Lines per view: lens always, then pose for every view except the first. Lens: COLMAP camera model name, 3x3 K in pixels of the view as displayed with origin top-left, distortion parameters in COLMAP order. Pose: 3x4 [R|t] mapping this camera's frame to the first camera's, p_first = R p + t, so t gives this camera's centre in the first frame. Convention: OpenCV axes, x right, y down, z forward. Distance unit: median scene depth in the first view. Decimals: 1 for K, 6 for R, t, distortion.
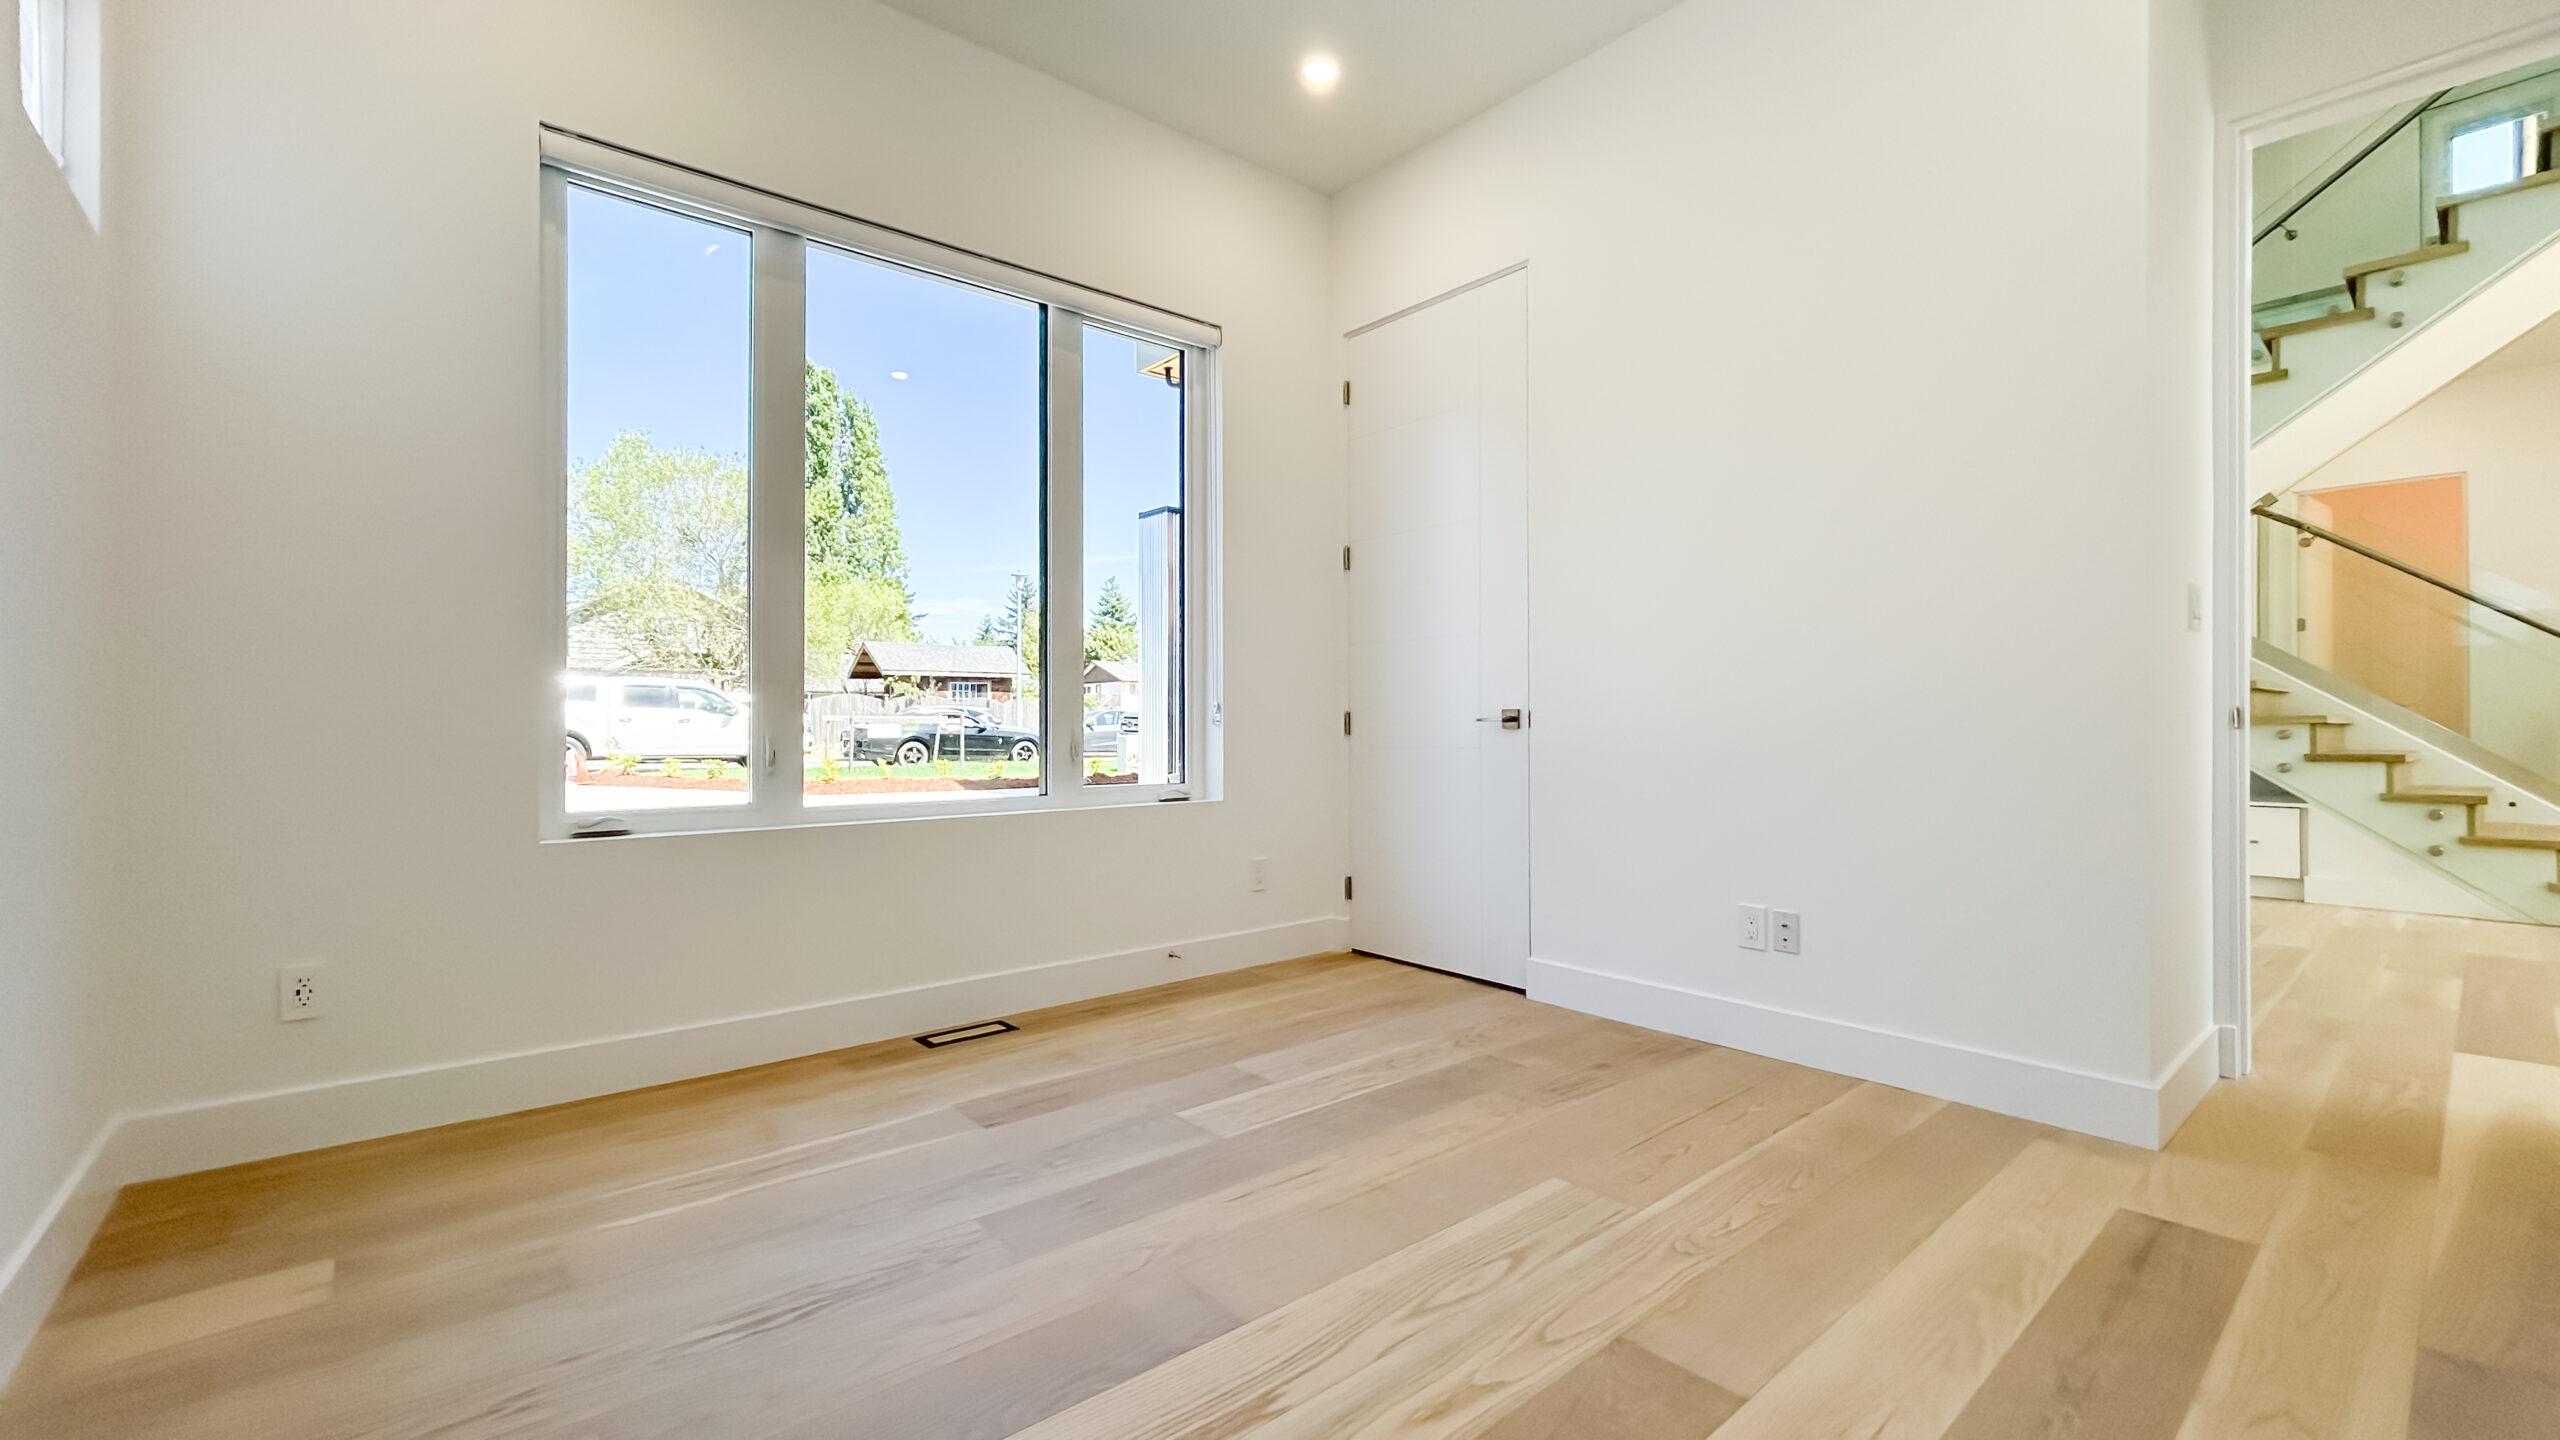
lens RADIAL K [[1055.4, 0, 1278.5], [0, 1055.4, 724.2], [0, 0, 1]] dist [0.000247, 0.000833]
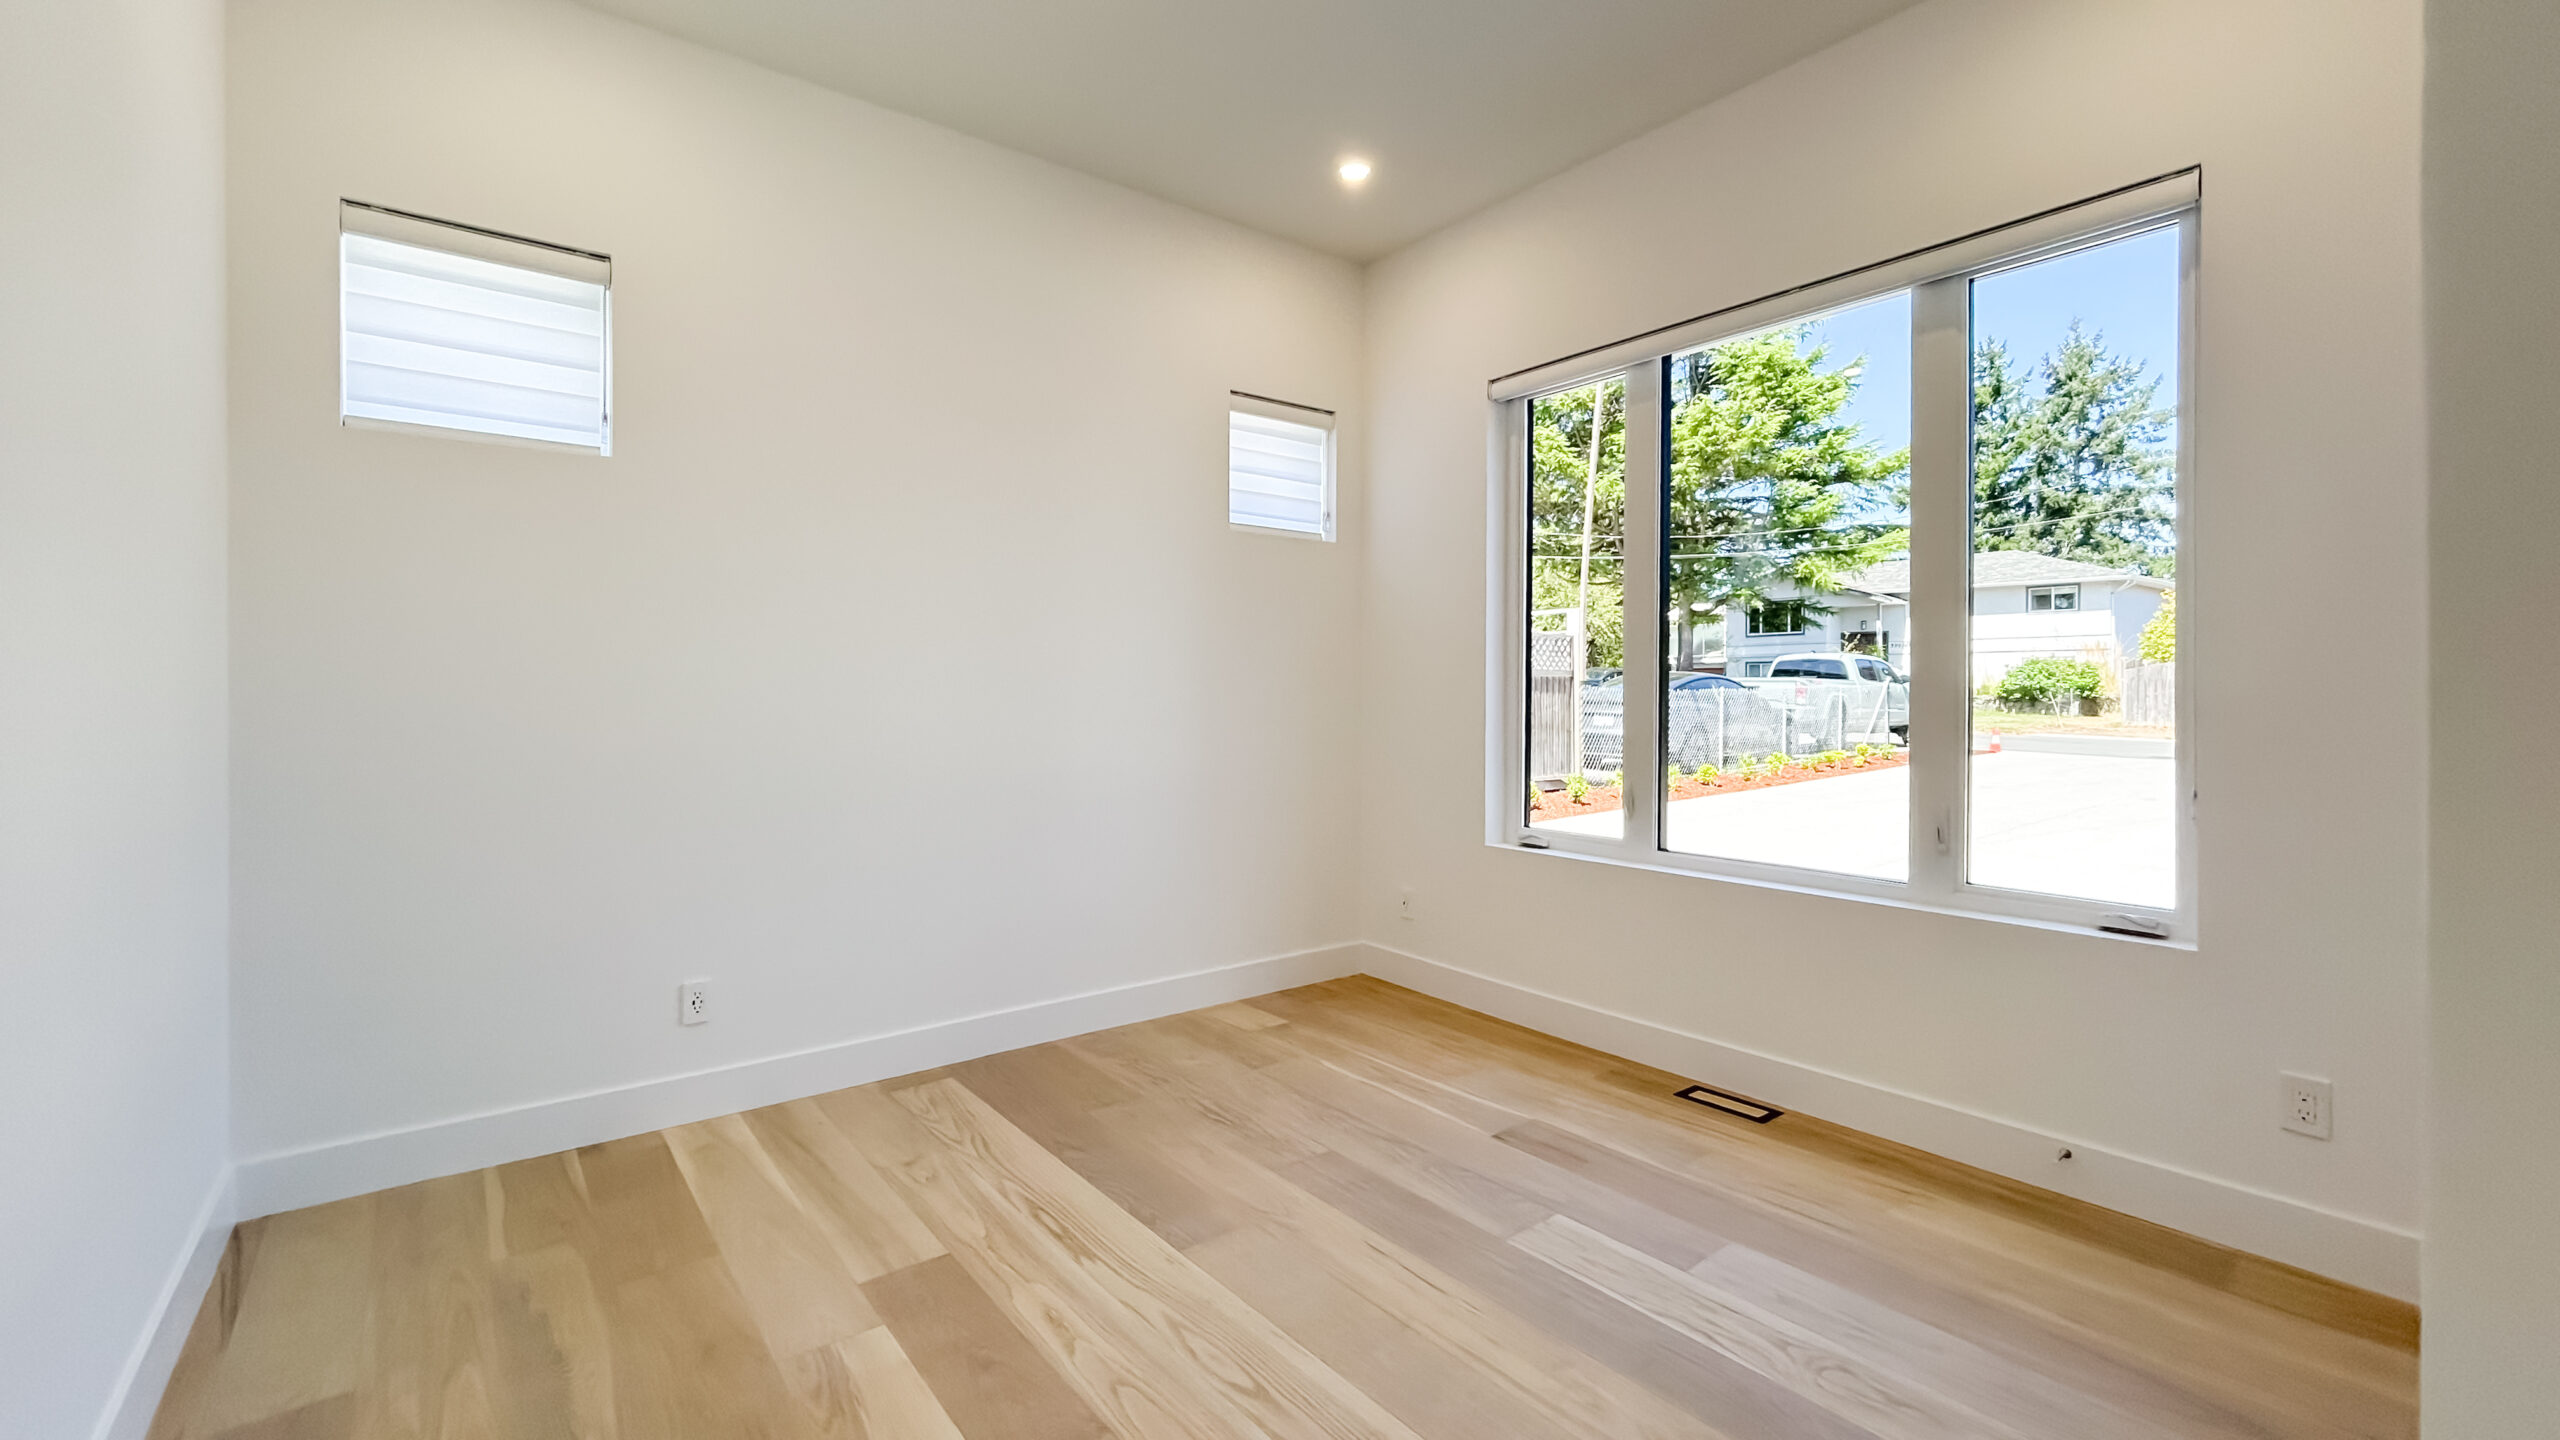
lens RADIAL K [[1055.4, 0, 1277.5], [0, 1055.4, 697.1], [0, 0, 1]] dist [0.000247, 0.000833]
pose [[-0.037001, 0.010408, -0.999261, 0.939708], [-0.003119, 0.999940, 0.010530, -0.131362], [0.999310, 0.003506, -0.036966, 0.808362]]
